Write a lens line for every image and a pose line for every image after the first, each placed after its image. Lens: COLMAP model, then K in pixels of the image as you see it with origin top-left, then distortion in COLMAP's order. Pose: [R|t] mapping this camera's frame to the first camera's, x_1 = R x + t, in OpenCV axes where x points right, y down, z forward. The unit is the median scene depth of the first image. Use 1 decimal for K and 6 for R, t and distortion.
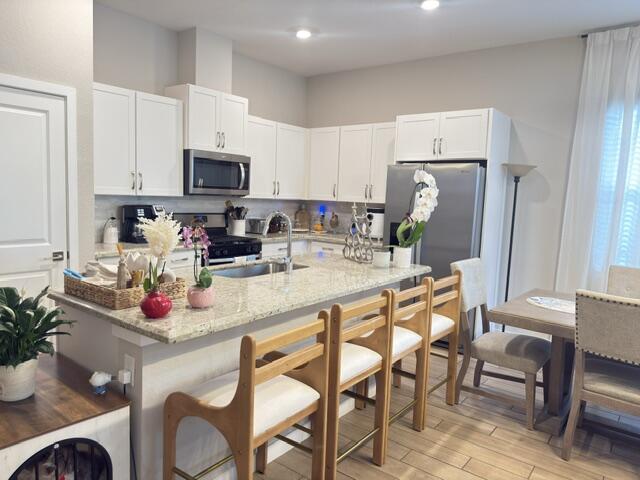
lens RADIAL K [[453.8, 0, 320.0], [0, 453.8, 239.3], [0, 0, 1]] dist [-0.011257, -0.004483]
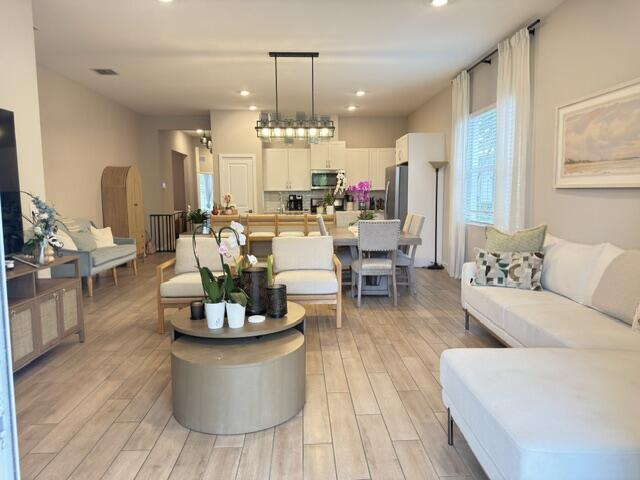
lens RADIAL K [[453.8, 0, 320.2], [0, 453.8, 239.2], [0, 0, 1]] dist [-0.011257, -0.004483]
pose [[0.633620, 0.034524, -0.772874, 1.384244], [-0.046345, 0.998904, 0.006626, 0.120973], [0.772255, 0.031620, 0.634525, -0.358764]]
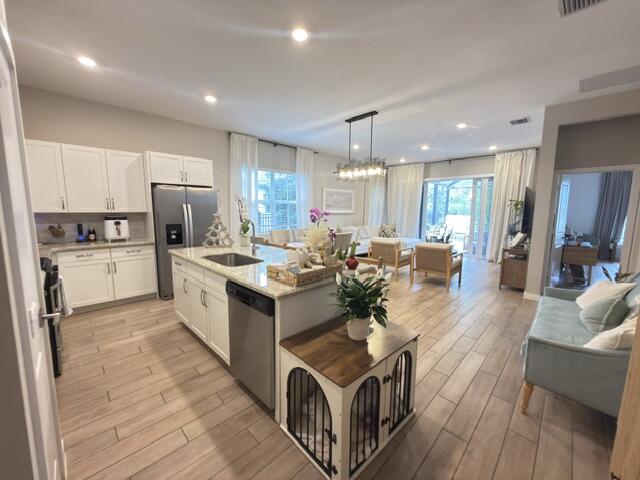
lens RADIAL K [[255.7, 0, 319.9], [0, 255.7, 242.0], [0, 0, 1]] dist [0.001017, 0.000708]
pose [[0.125004, -0.155532, 0.979890, -0.666030], [0.100637, 0.984530, 0.143430, -0.053519], [-0.987039, 0.080683, 0.138722, 0.409332]]
